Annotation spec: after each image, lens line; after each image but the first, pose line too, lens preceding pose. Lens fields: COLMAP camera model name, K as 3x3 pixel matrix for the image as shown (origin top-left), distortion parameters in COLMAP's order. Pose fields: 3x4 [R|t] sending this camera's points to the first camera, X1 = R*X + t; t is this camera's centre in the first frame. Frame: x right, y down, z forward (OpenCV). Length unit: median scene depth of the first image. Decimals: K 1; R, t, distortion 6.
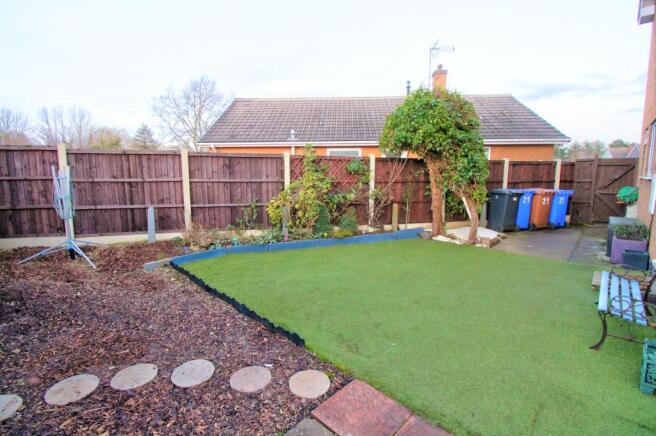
lens RADIAL K [[323.4, 0, 328.5], [0, 323.4, 209.0], [0, 0, 1]] dist [-0.013013, -0.001046]
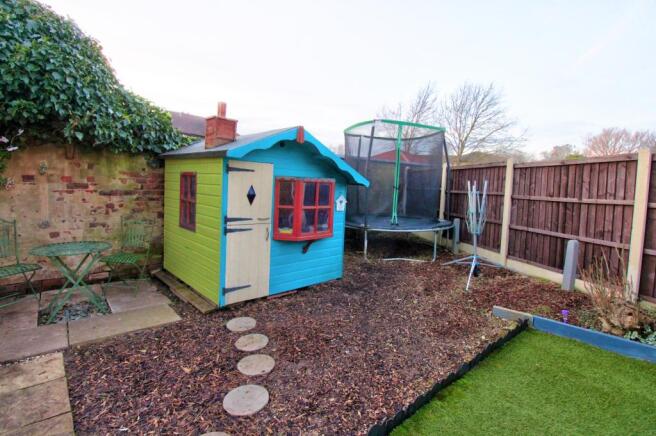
lens RADIAL K [[323.4, 0, 328.5], [0, 323.4, 209.0], [0, 0, 1]] dist [-0.013013, -0.001046]
pose [[-0.110901, 0.067049, -0.991567, 0.188970], [-0.136653, 0.987216, 0.082038, -0.057461], [0.984392, 0.144599, -0.100320, 0.562746]]
